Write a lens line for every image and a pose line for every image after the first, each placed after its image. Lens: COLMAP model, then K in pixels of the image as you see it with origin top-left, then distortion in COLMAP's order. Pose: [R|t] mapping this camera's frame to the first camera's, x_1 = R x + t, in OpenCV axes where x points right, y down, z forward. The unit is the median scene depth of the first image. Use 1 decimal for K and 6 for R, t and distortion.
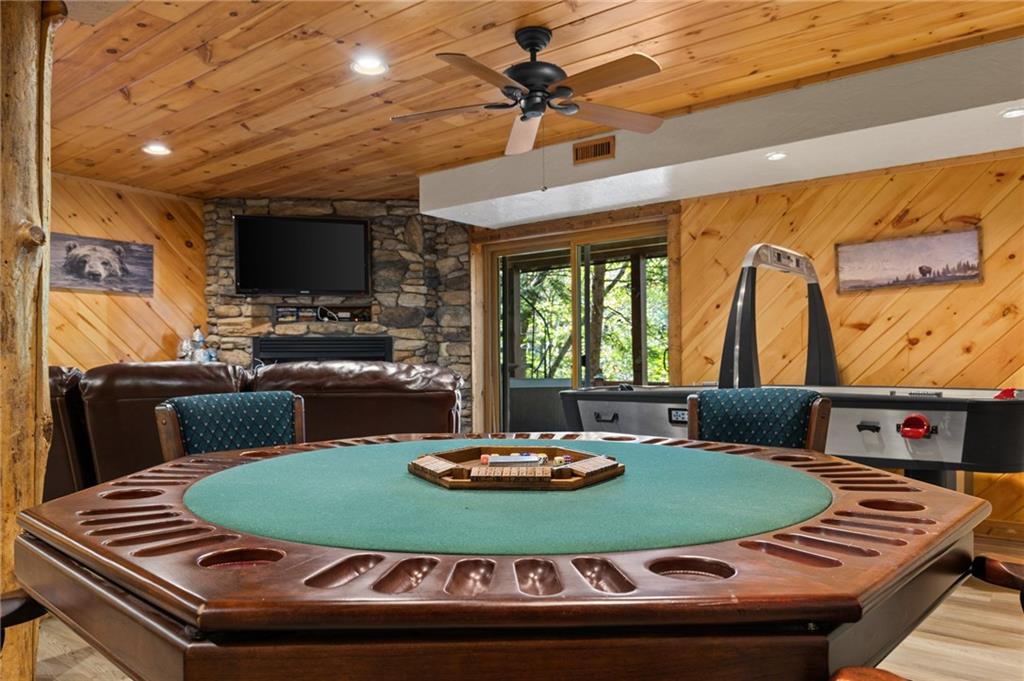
lens RADIAL K [[721.2, 0, 509.0], [0, 721.2, 359.5], [0, 0, 1]] dist [-0.003029, -0.010197]
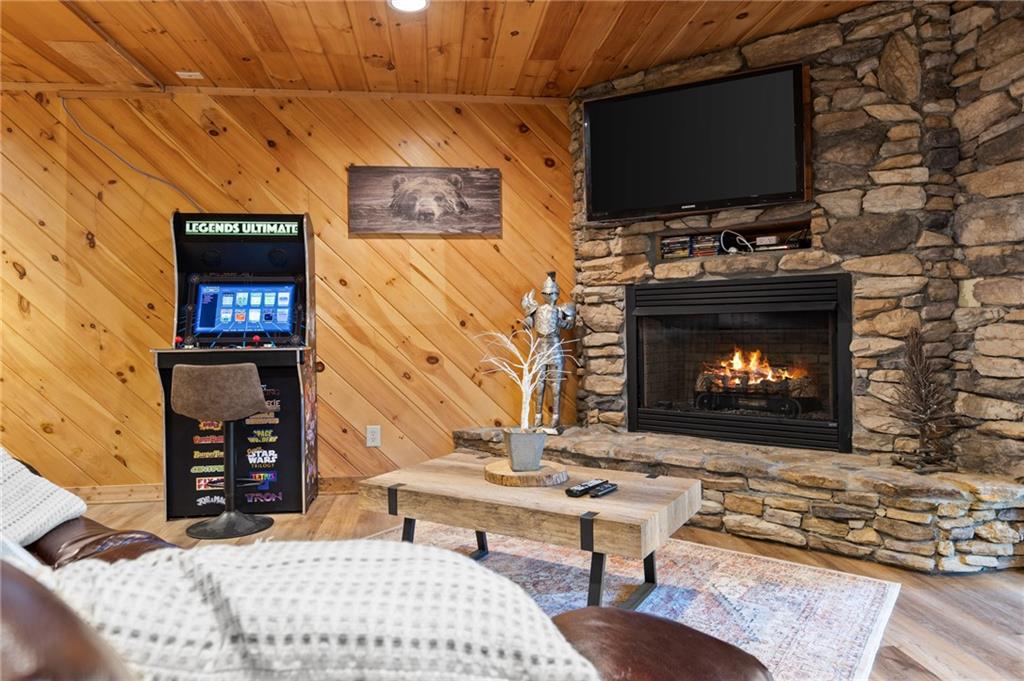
lens RADIAL K [[655.5, 0, 509.3], [0, 655.5, 342.1], [0, 0, 1]] dist [0.010136, -0.004395]
pose [[0.709847, 0.016205, -0.704169, 0.002220], [0.012990, 0.999264, 0.036090, -0.001146], [0.704236, -0.034765, 0.709114, 0.483099]]
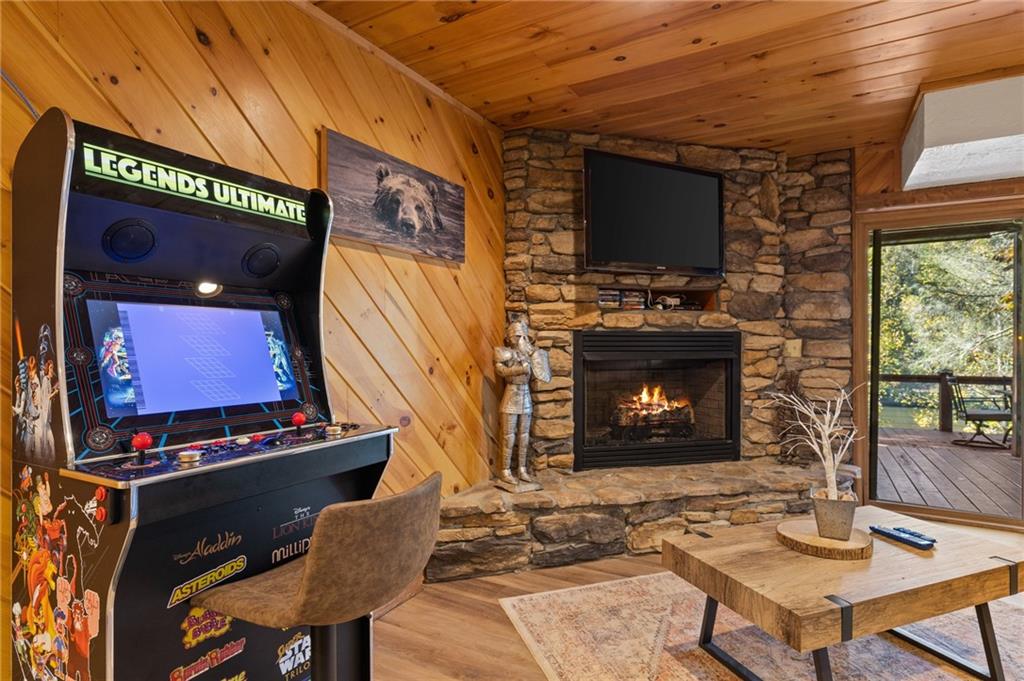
lens RADIAL K [[543.0, 0, 508.0], [0, 543.0, 343.2], [0, 0, 1]] dist [0.006216, 0.000032]
pose [[0.989675, 0.006818, 0.143164, -0.494770], [-0.007803, 0.999950, 0.006322, -0.021616], [-0.143114, -0.007374, 0.989679, 0.482894]]
